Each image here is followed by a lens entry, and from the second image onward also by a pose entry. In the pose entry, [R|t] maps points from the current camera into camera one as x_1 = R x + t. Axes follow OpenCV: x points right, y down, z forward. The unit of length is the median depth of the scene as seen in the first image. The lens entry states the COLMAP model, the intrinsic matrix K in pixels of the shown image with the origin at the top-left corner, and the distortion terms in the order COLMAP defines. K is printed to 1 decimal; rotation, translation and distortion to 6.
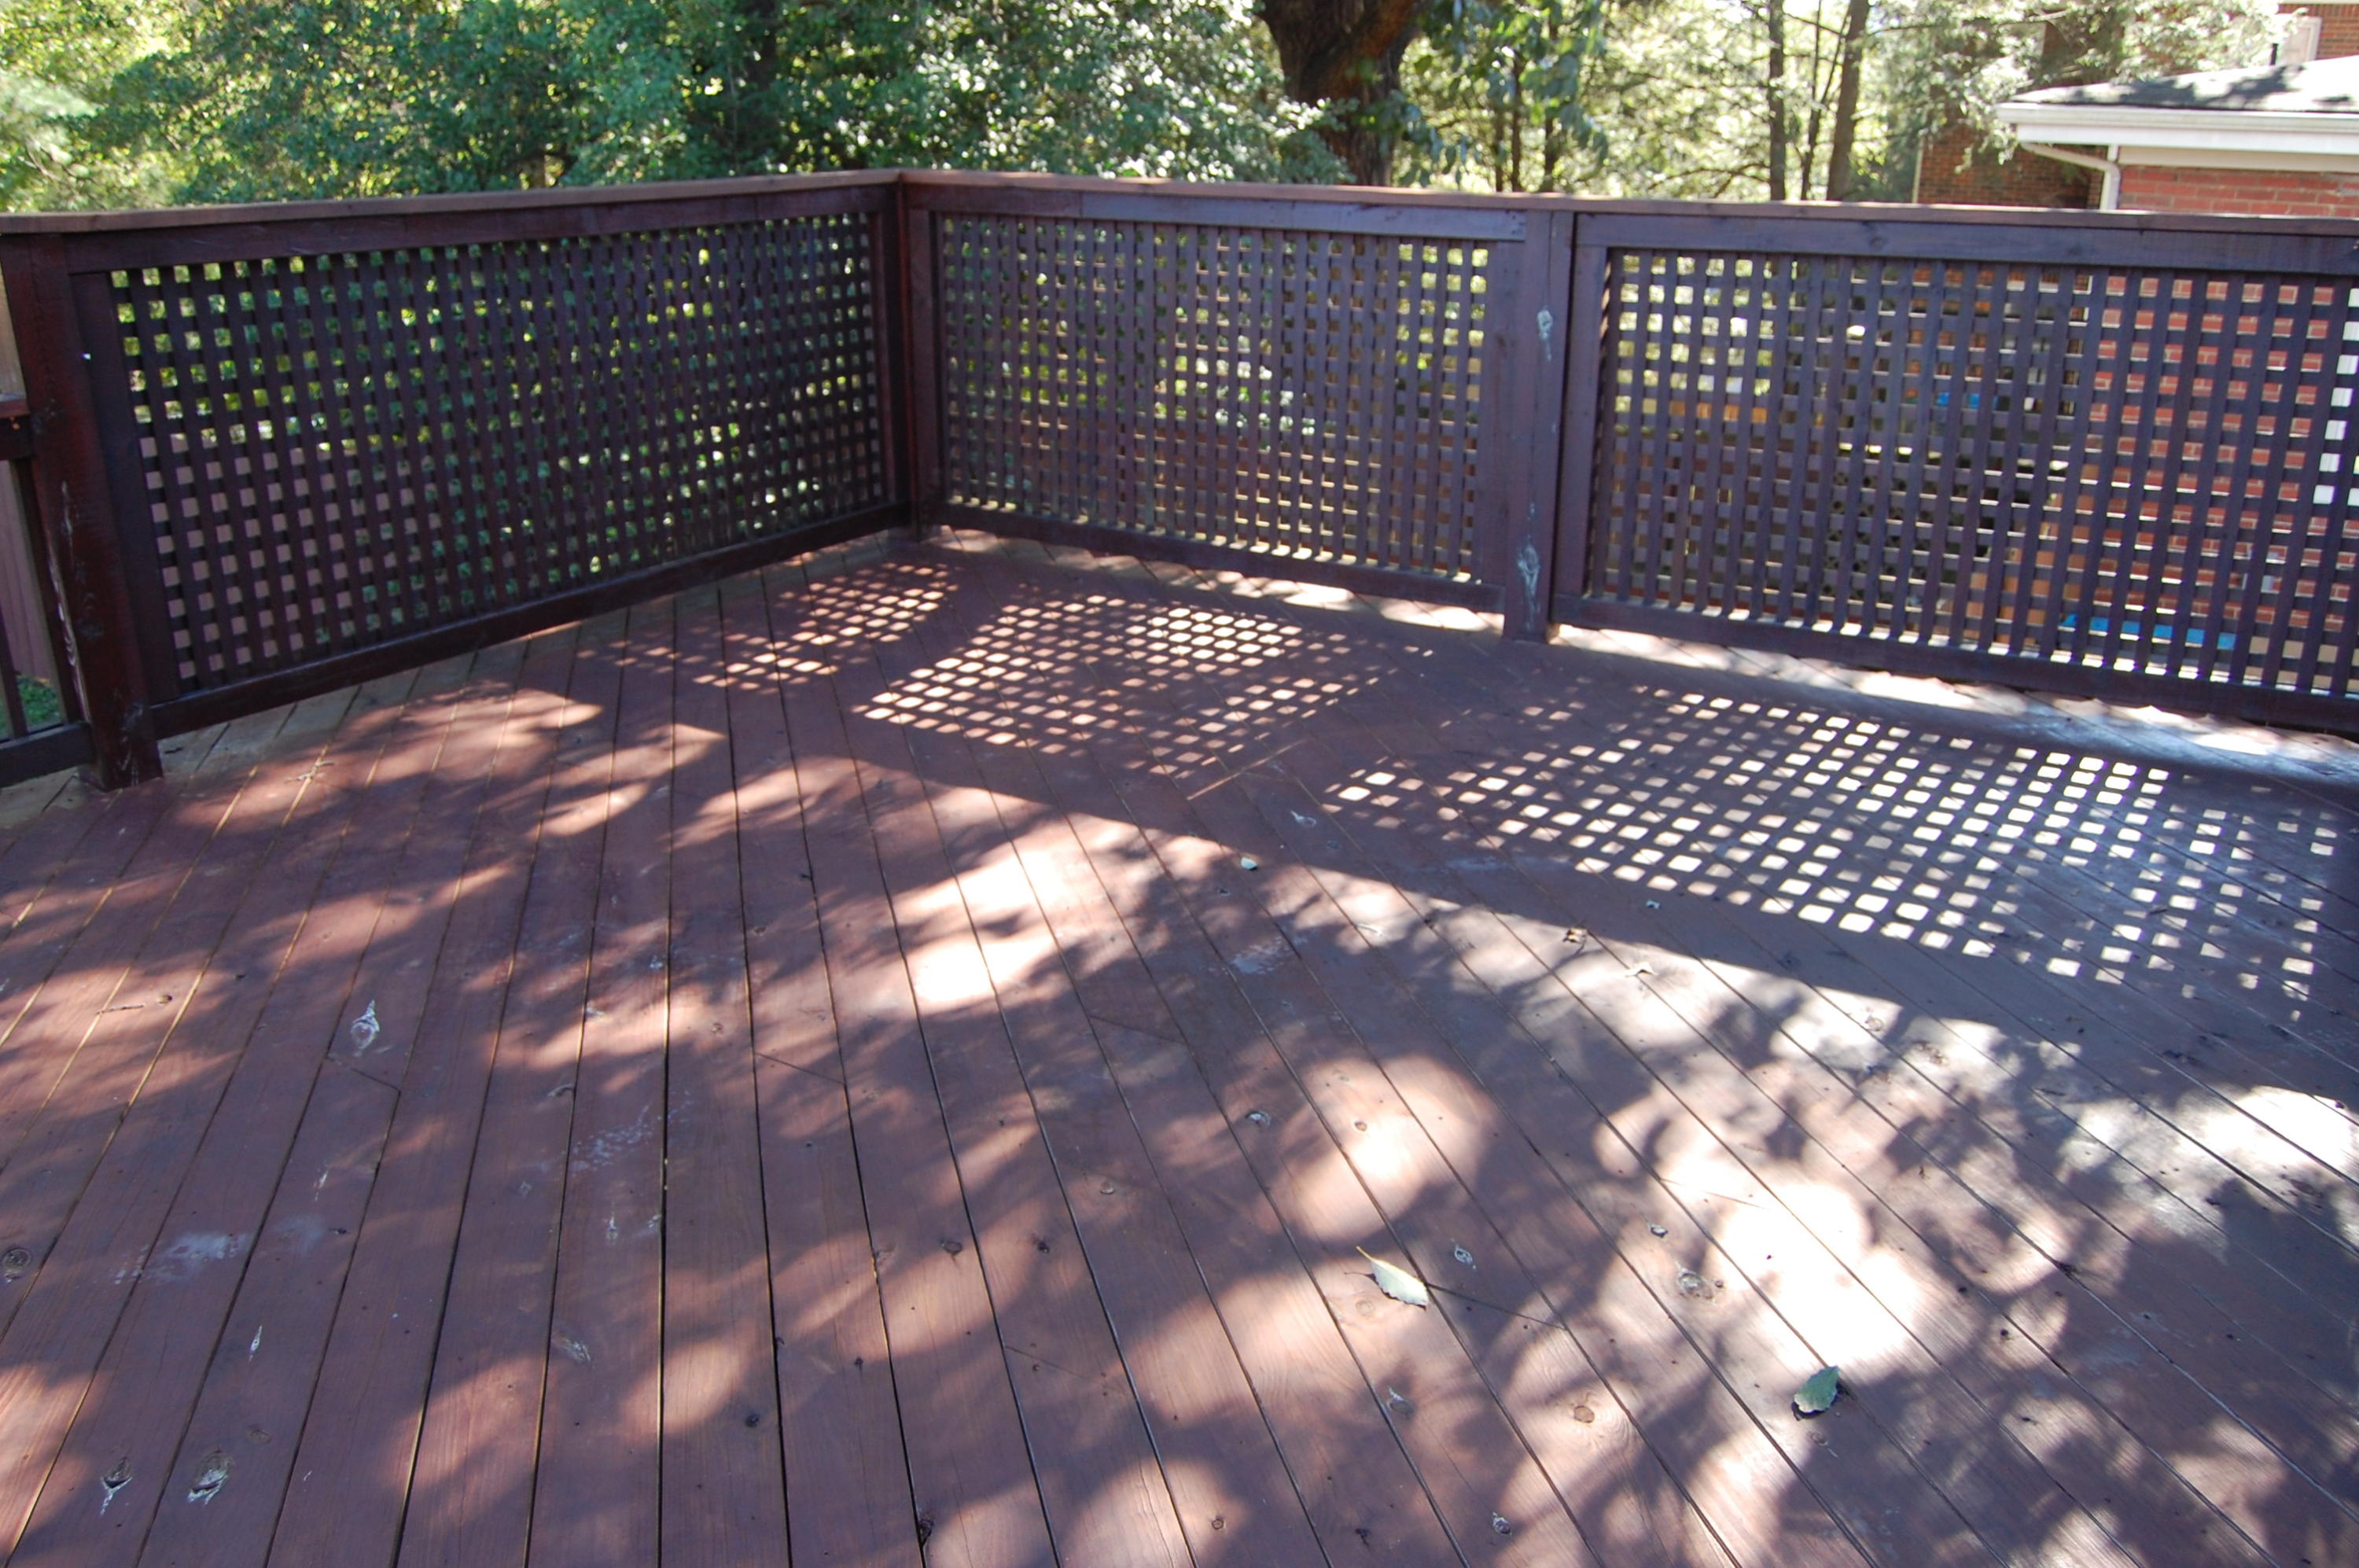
lens RADIAL K [[1847.1, 0, 1179.5], [0, 1847.1, 784.0], [0, 0, 1]] dist [-0.101019, 0.043134]
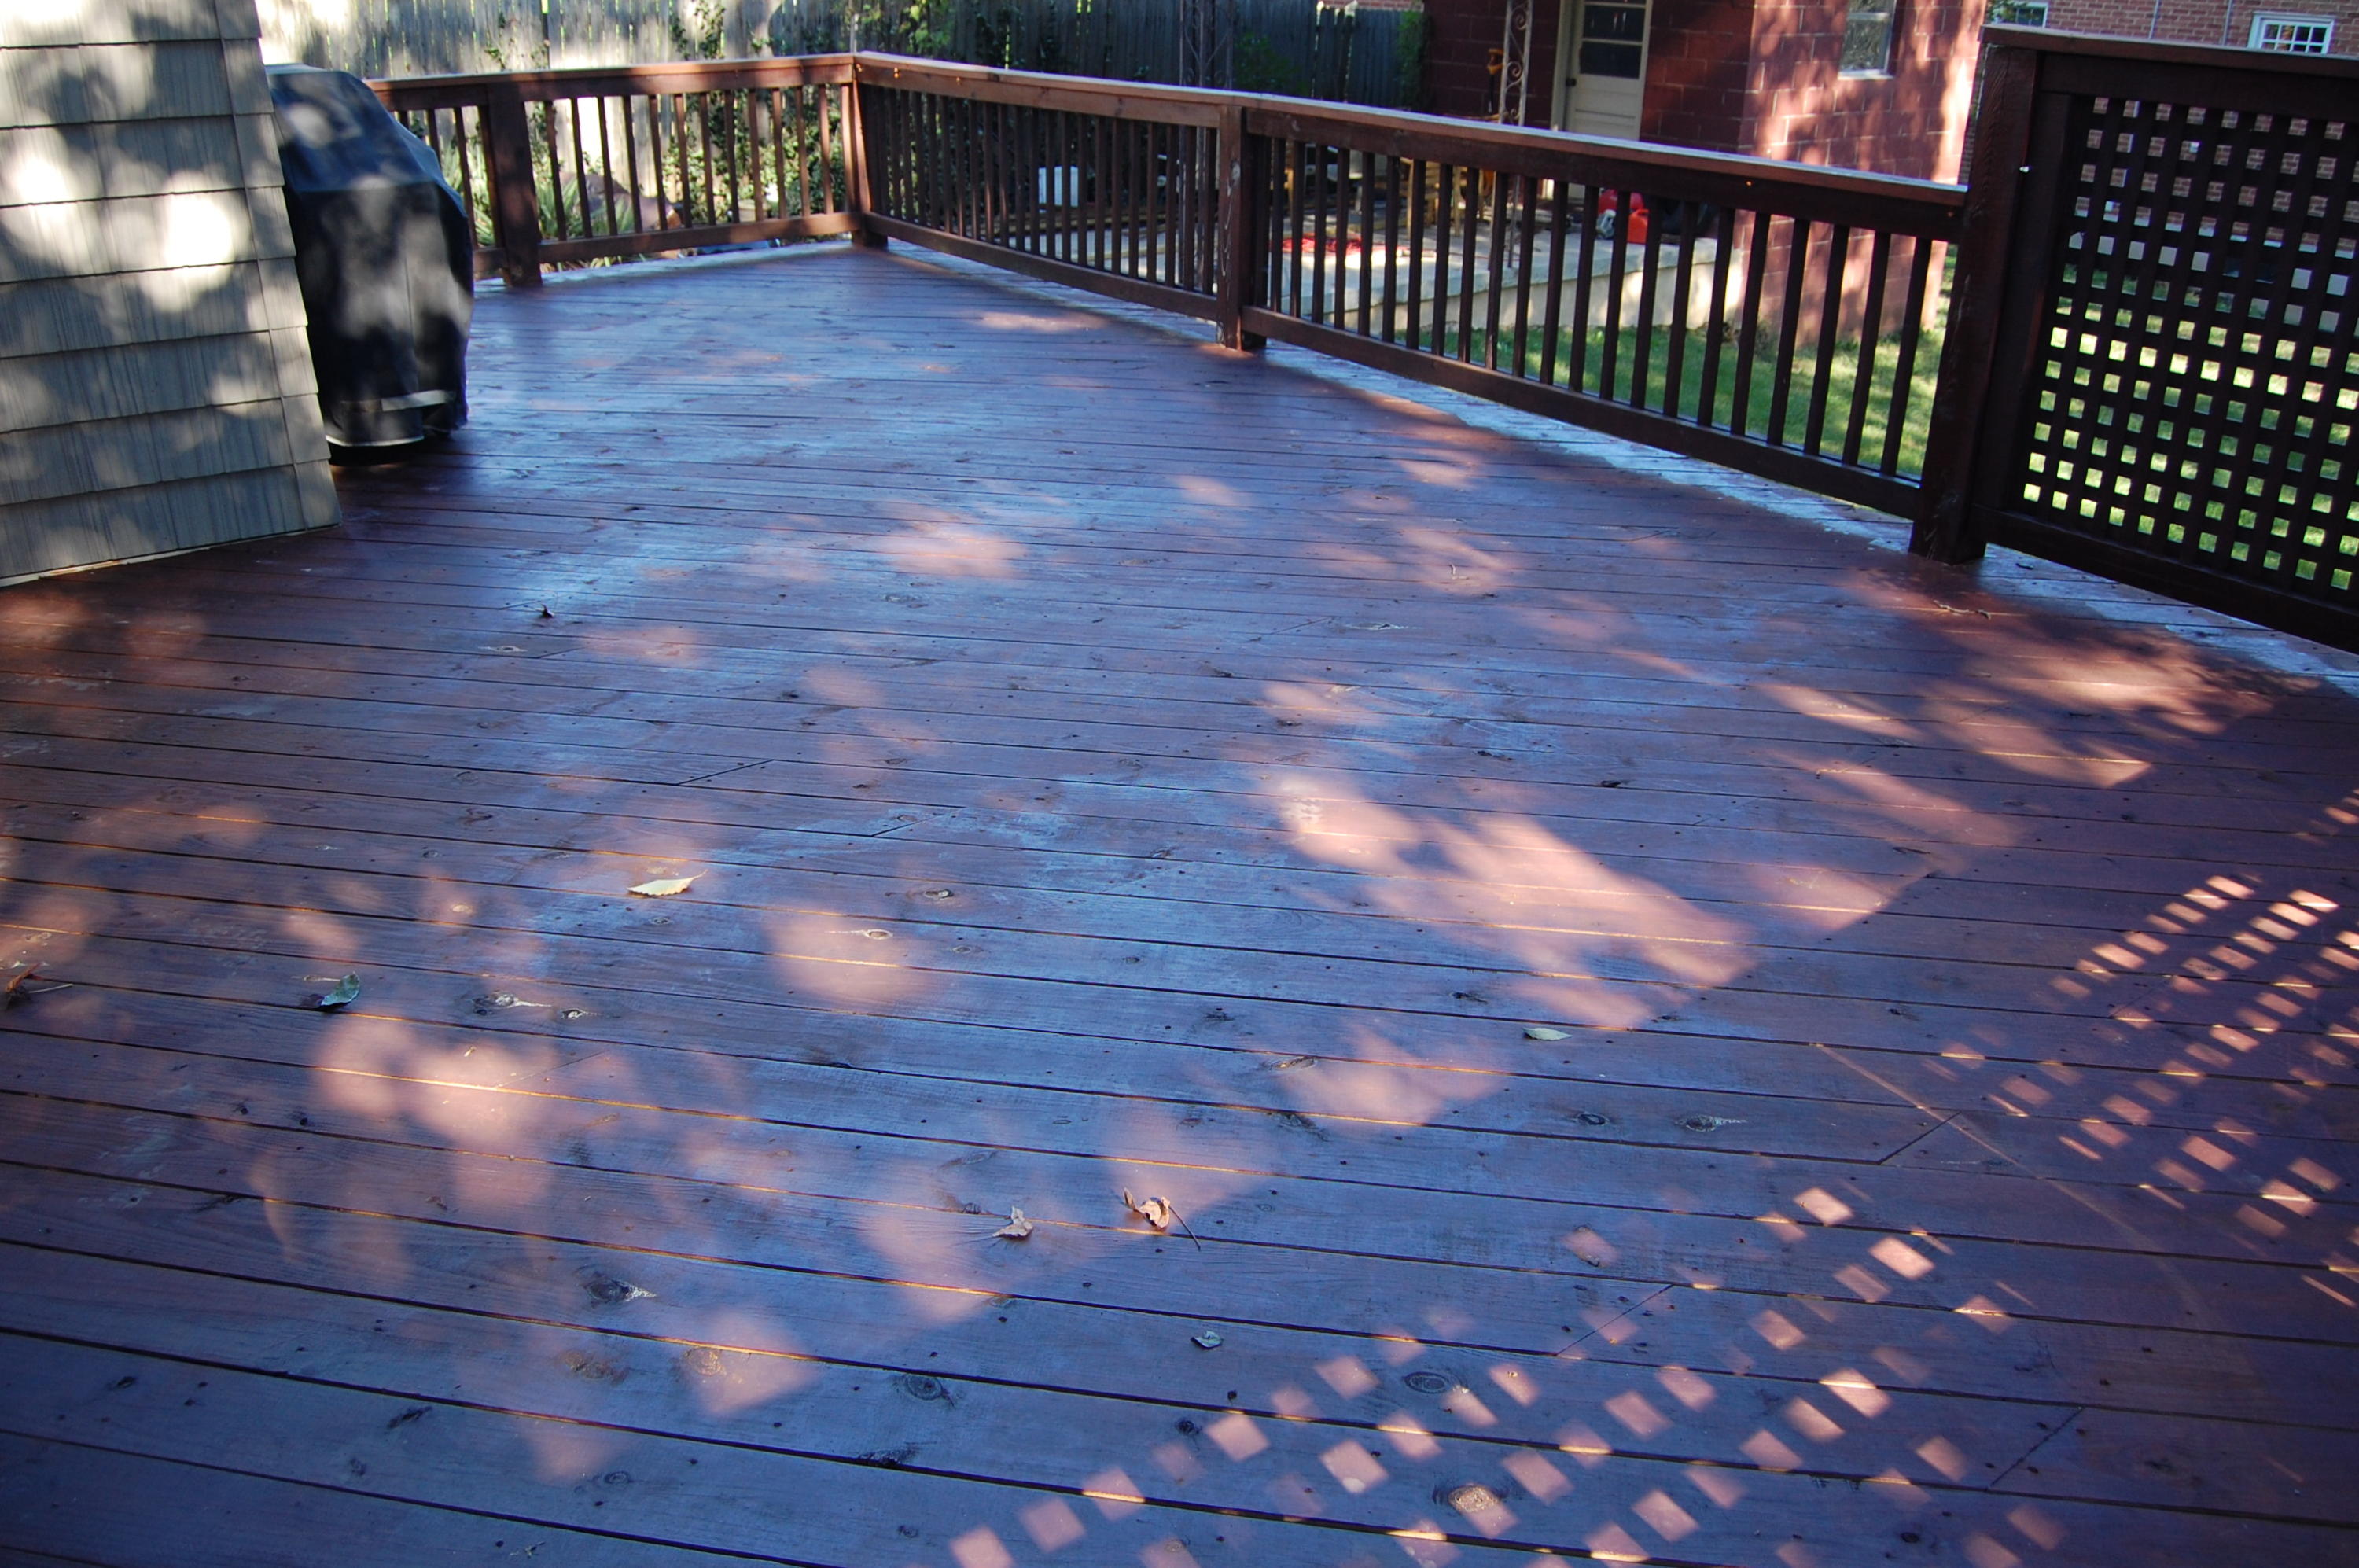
lens RADIAL K [[1847.1, 0, 1179.5], [0, 1847.1, 784.0], [0, 0, 1]] dist [-0.101019, 0.043134]
pose [[-0.384892, 0.391086, -0.836009, 0.597961], [-0.319603, 0.793274, 0.518237, -0.329365], [0.865859, 0.466656, -0.180332, 0.891886]]
